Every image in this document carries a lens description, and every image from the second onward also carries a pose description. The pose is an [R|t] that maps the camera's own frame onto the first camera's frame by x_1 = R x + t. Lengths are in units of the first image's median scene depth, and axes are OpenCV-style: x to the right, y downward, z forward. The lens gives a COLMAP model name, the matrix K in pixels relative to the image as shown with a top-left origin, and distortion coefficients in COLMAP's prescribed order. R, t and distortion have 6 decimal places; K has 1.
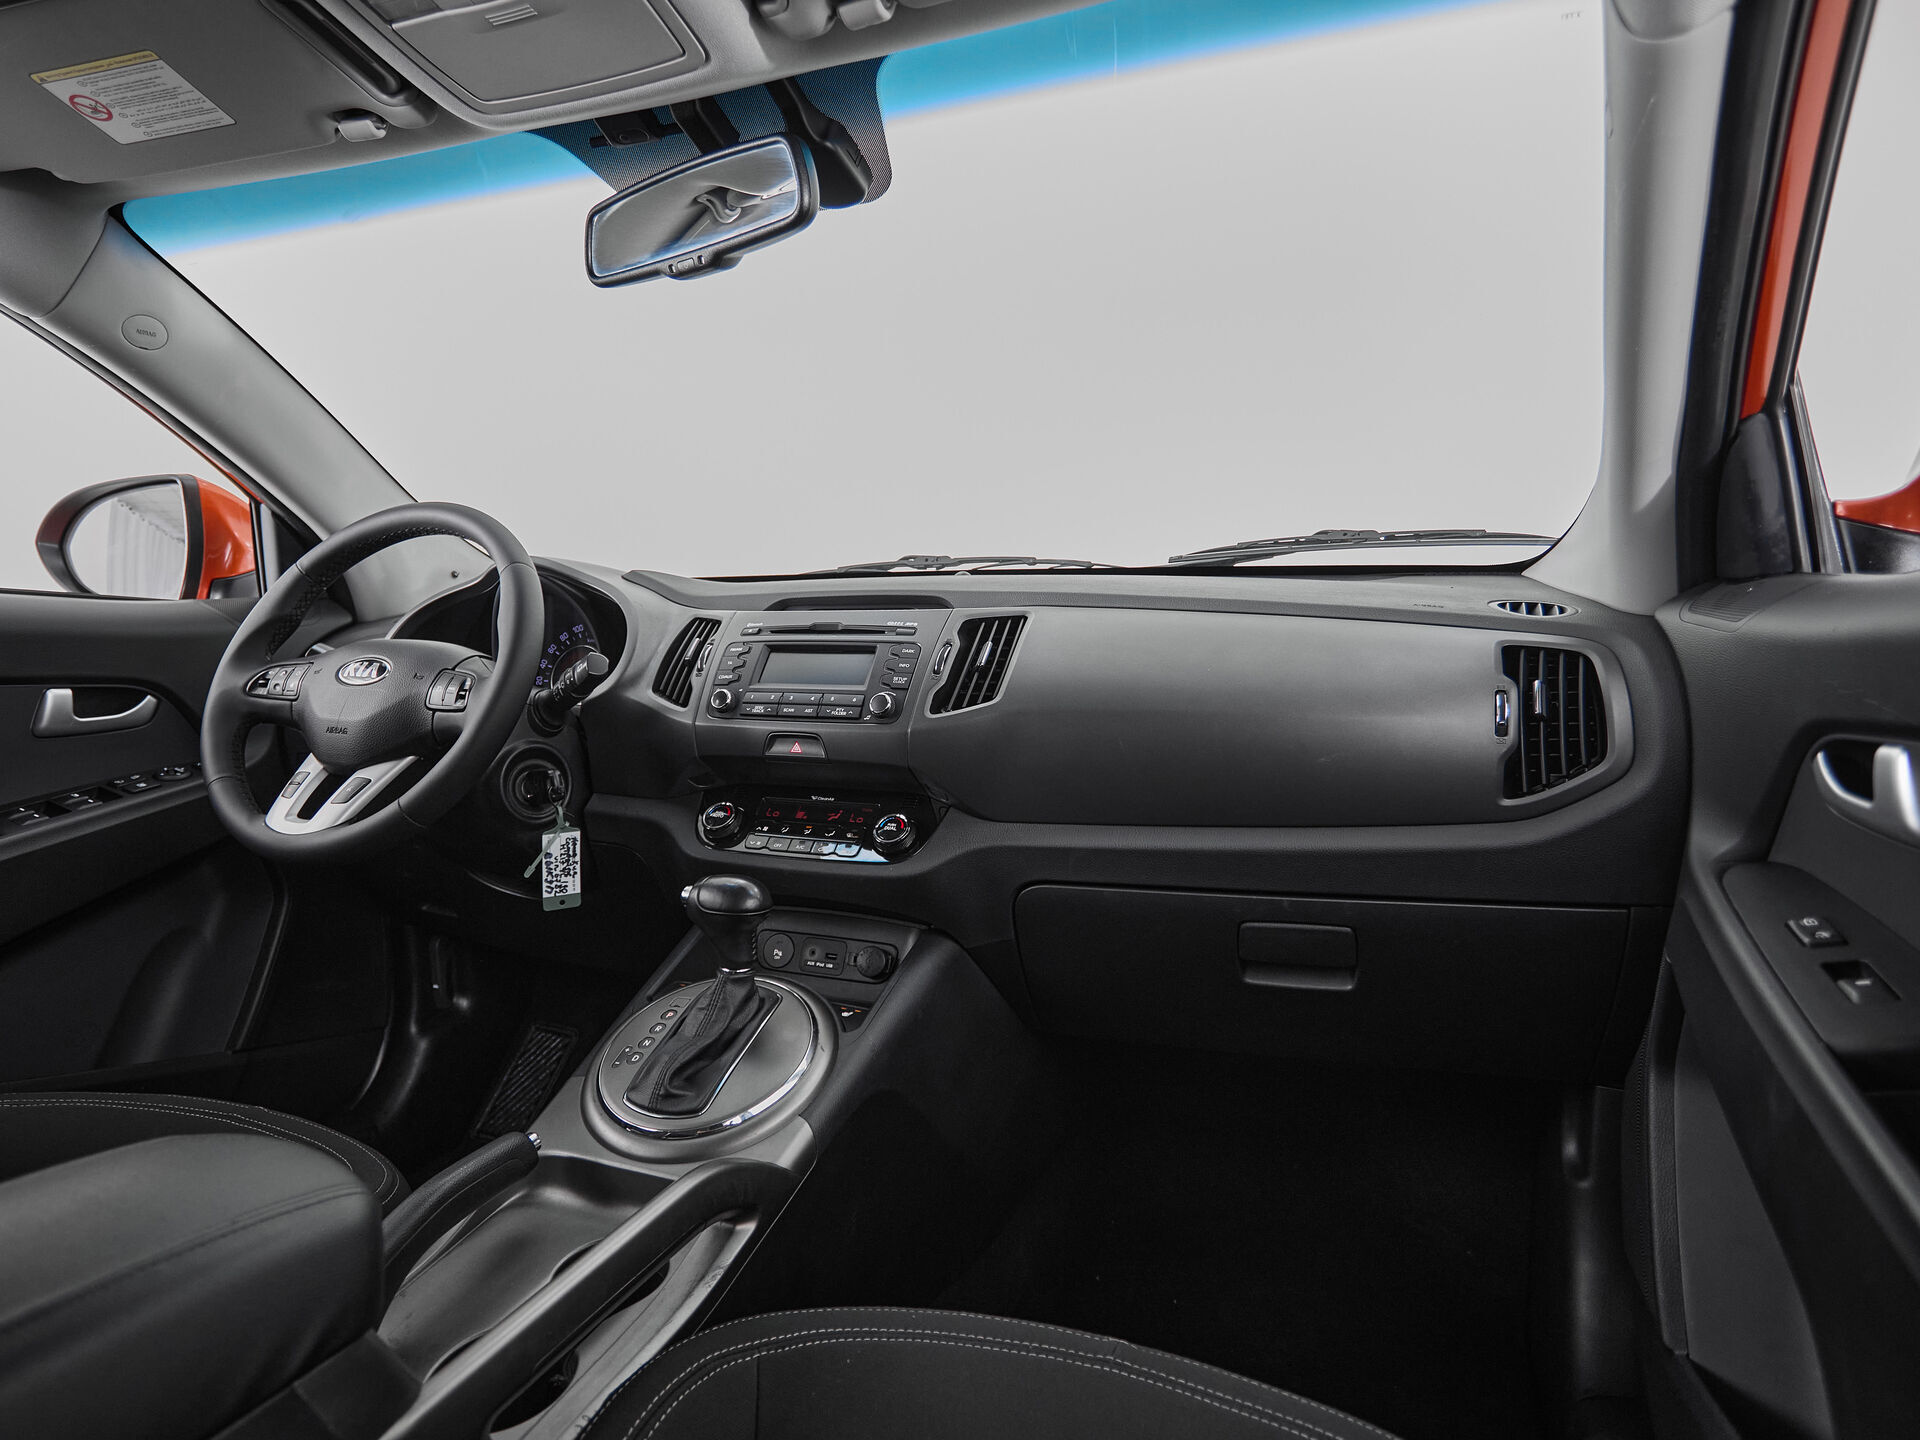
lens RADIAL K [[1105.7, 0, 925.2], [0, 1105.7, 739.3], [0, 0, 1]] dist [0.000115, -0.000299]
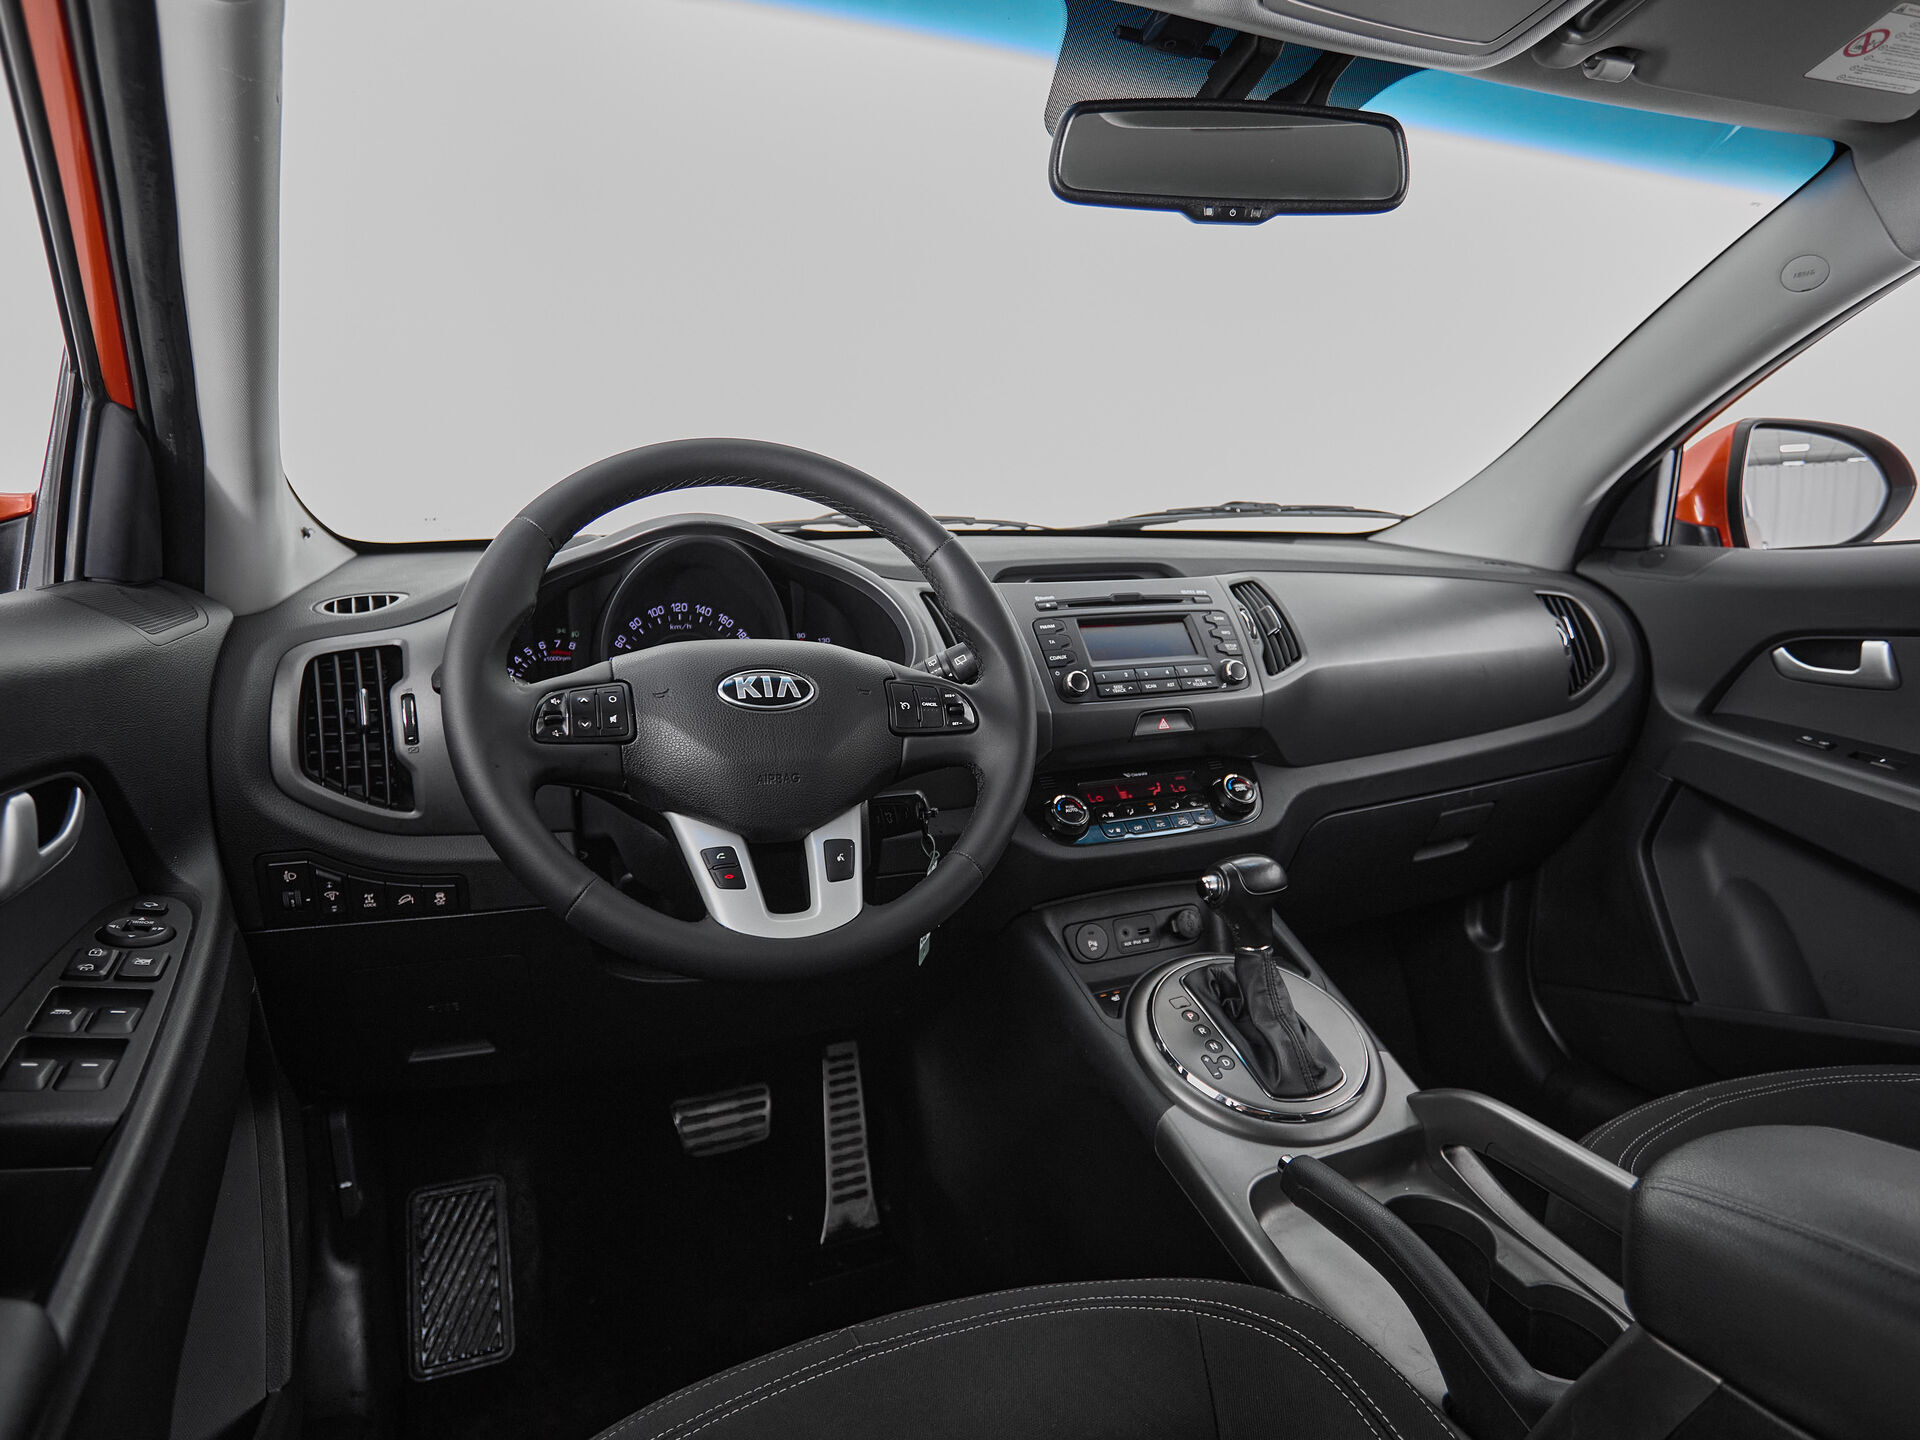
lens RADIAL K [[1138.0, 0, 998.4], [0, 1138.0, 755.5], [0, 0, 1]] dist [-0.003017, -0.000628]
pose [[0.680376, -0.137514, 0.719847, -0.897584], [0.093805, 0.990499, 0.100556, -0.075632], [-0.726835, -0.000891, 0.686811, 0.398187]]
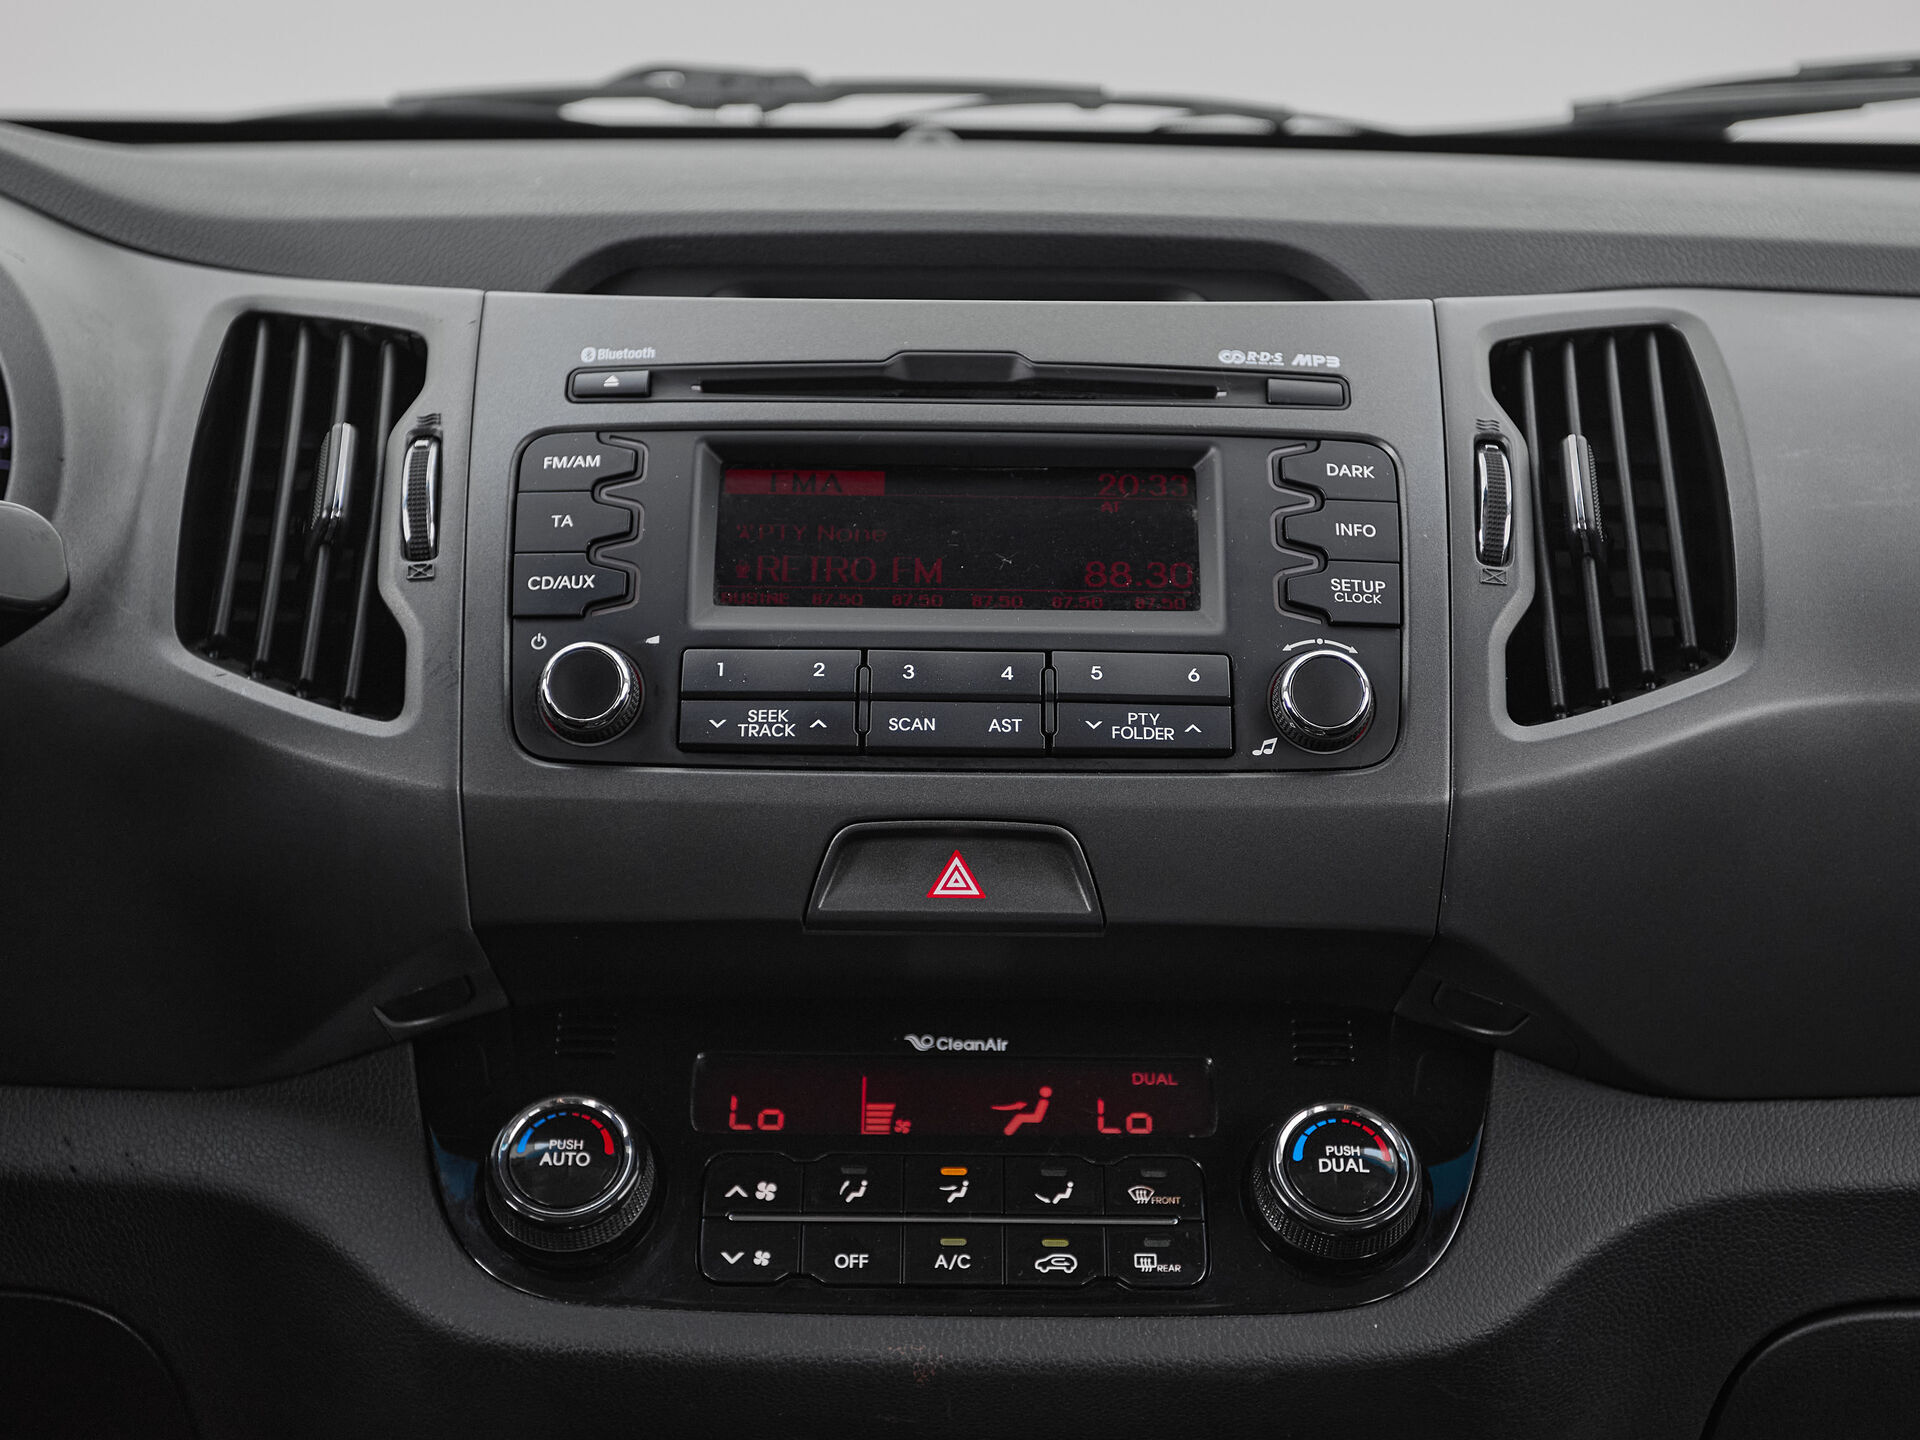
lens RADIAL K [[2676.3, 0, 951.4], [0, 2676.3, 779.3], [0, 0, 1]] dist [0.044451, 0.013000]
pose [[0.924303, -0.064499, 0.376169, -0.324338], [0.026798, 0.994152, 0.104614, -0.072778], [-0.380717, -0.086614, 0.920626, 0.433535]]
